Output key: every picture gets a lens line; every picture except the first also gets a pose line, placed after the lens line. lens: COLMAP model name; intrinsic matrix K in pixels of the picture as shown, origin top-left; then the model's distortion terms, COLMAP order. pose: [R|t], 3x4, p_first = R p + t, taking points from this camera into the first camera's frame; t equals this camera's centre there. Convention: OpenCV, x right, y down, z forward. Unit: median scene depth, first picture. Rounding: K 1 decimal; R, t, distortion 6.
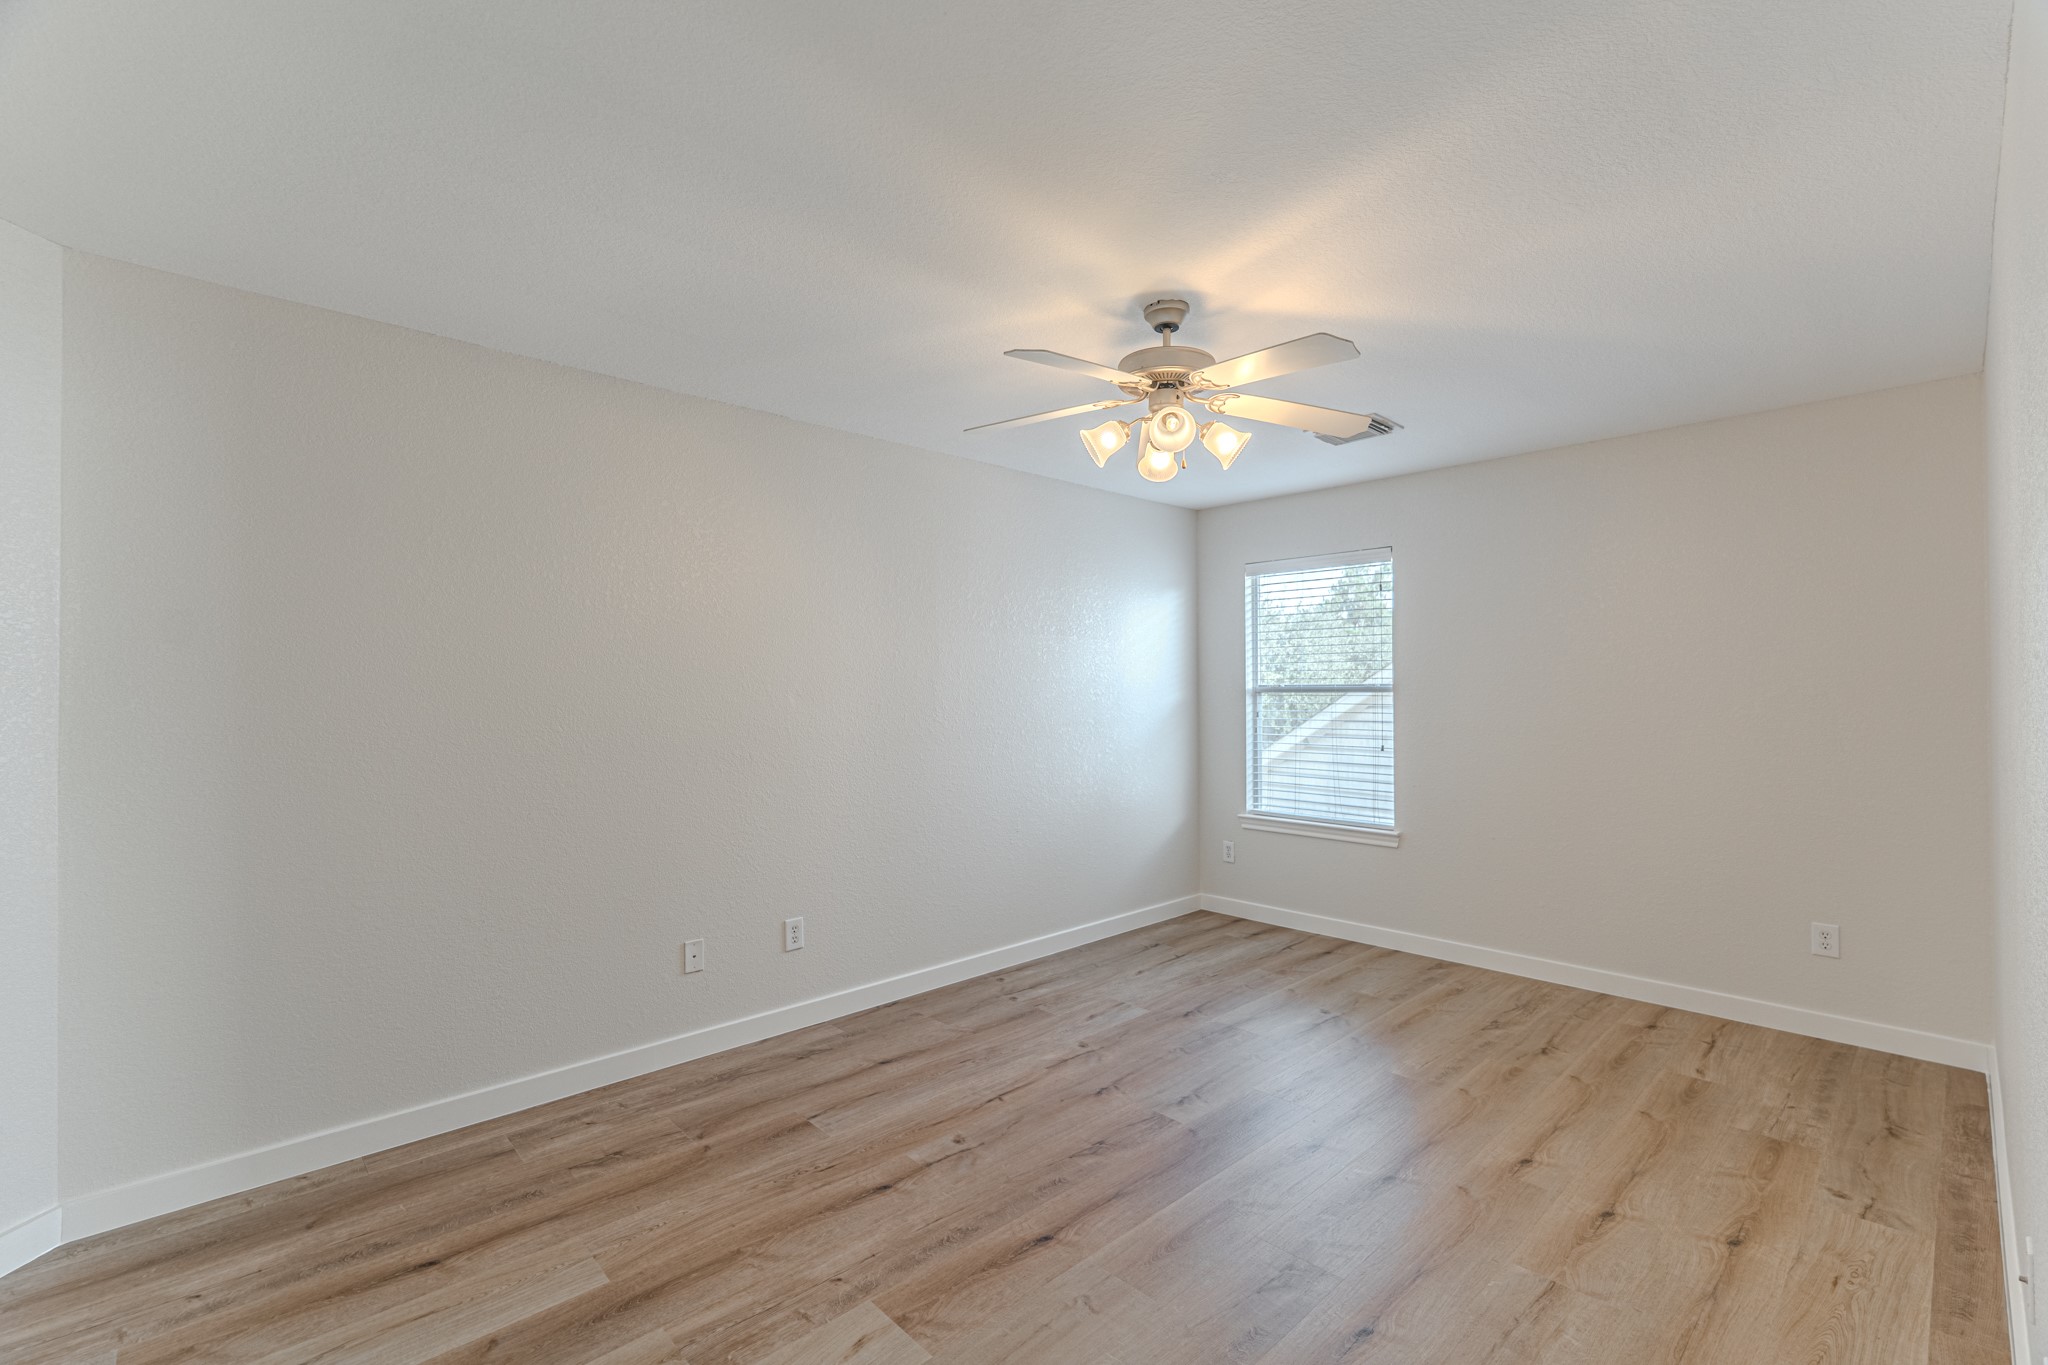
lens RADIAL K [[898.8, 0, 1024.0], [0, 898.8, 682.5], [0, 0, 1]] dist [-0.001355, 0.000104]
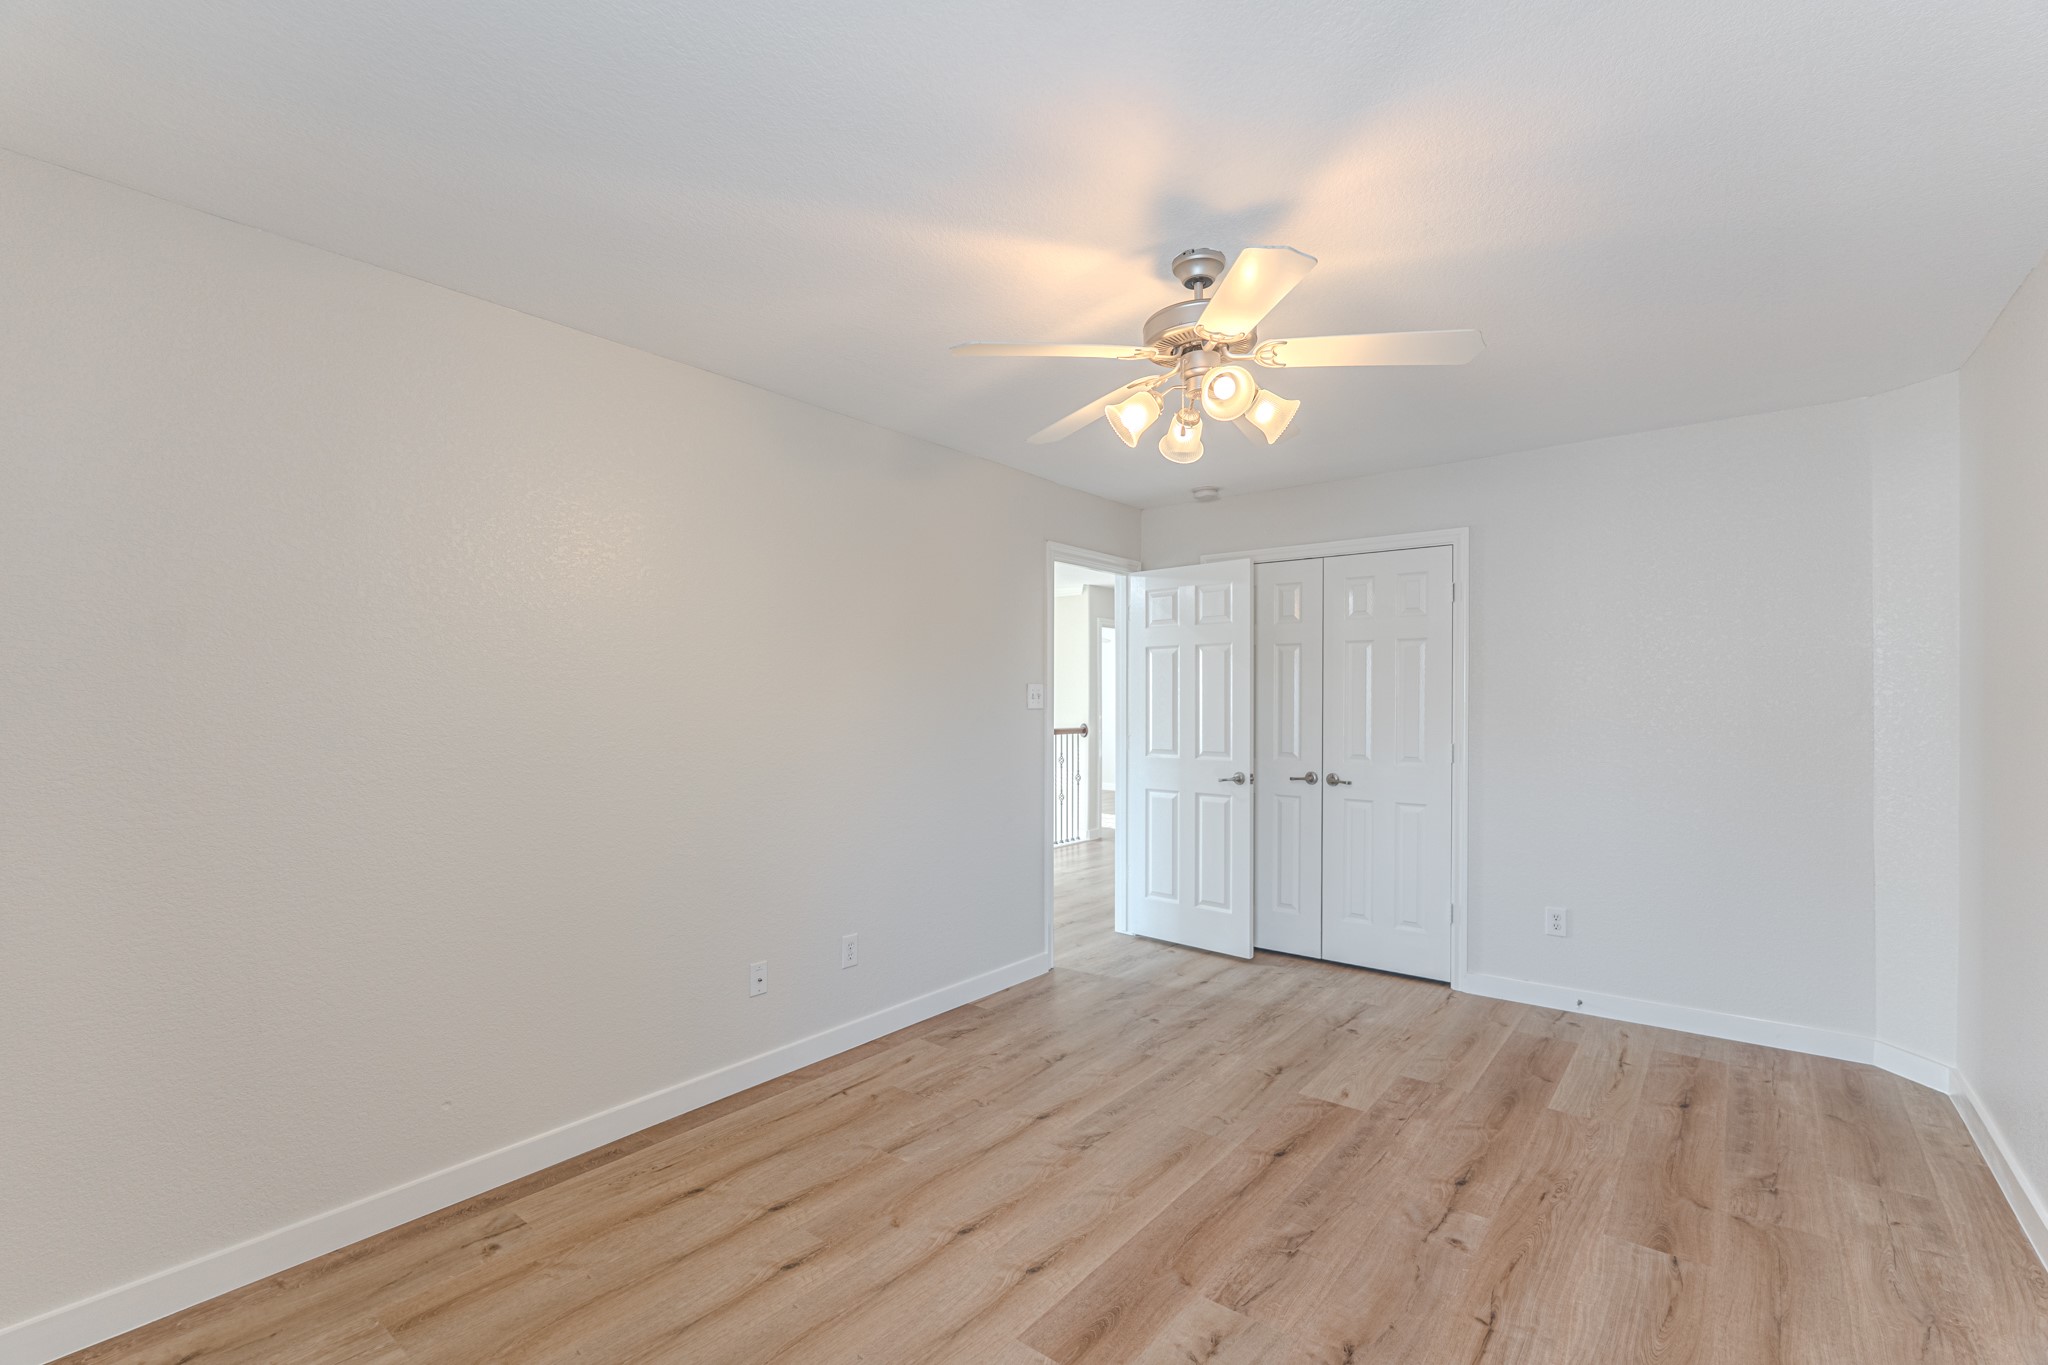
lens RADIAL K [[898.8, 0, 1024.0], [0, 898.8, 682.5], [0, 0, 1]] dist [-0.001355, 0.000104]
pose [[-0.990697, 0.002878, -0.136055, 0.485680], [0.007252, 0.999472, -0.031665, 0.019294], [0.135892, -0.032357, -0.990195, 2.000662]]
